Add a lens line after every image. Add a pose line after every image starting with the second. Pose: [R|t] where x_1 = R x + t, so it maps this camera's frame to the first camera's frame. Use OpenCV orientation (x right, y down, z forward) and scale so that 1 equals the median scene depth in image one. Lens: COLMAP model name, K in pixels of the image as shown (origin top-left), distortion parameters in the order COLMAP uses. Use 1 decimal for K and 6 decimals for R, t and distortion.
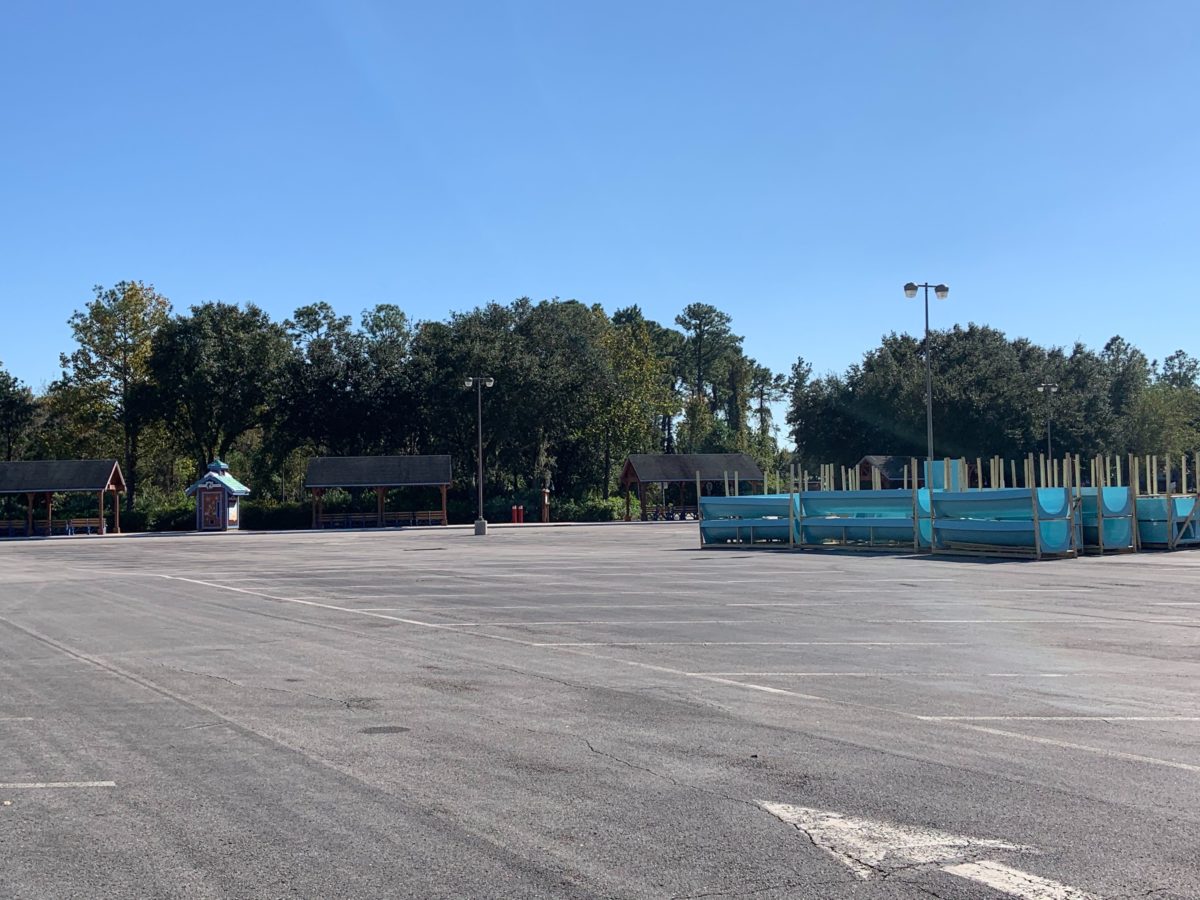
lens RADIAL K [[1425.0, 0, 570.2], [0, 1425.0, 419.0], [0, 0, 1]] dist [0.122869, -0.115920]
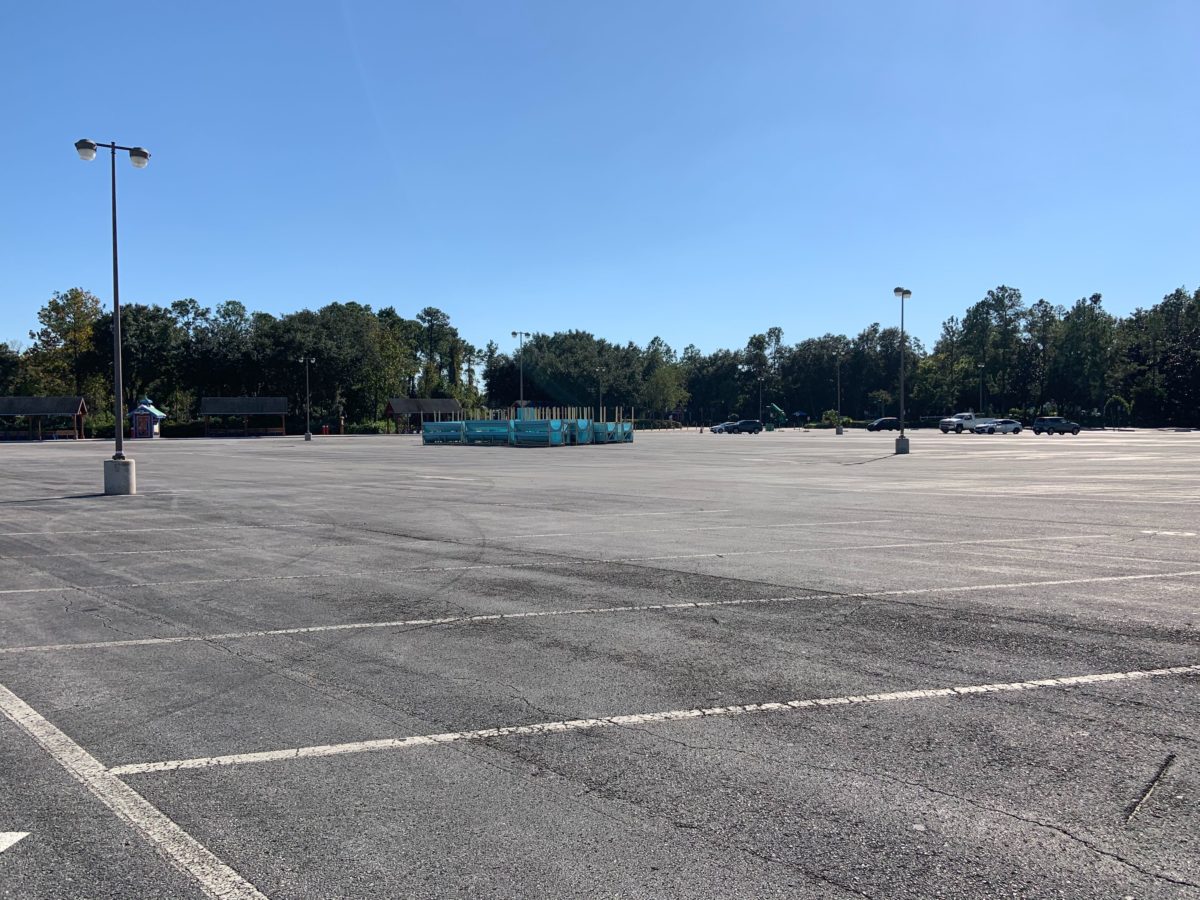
lens RADIAL K [[910.6, 0, 611.8], [0, 910.6, 455.6], [0, 0, 1]] dist [0.060709, -0.002565]
pose [[0.960683, -0.002689, 0.277636, -0.010701], [-0.022931, 0.995768, 0.088991, -0.014123], [-0.276700, -0.091858, 0.956556, -0.235525]]
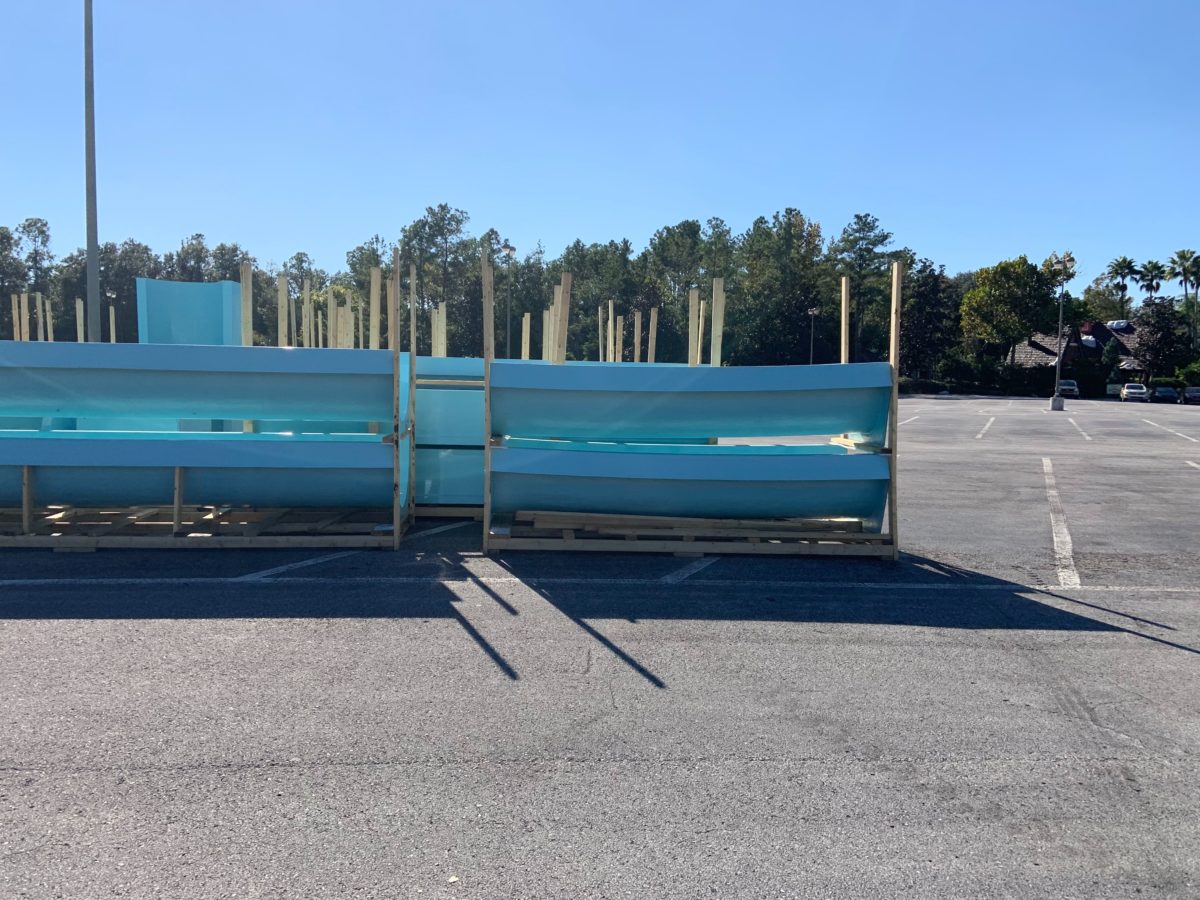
lens RADIAL K [[914.3, 0, 593.0], [0, 914.3, 435.3], [0, 0, 1]] dist [0.135953, -0.166166]
pose [[0.422449, -0.033581, 0.905764, 0.026784], [-0.078297, 0.994226, 0.073378, 0.019929], [-0.902999, -0.101917, 0.417381, 0.355917]]
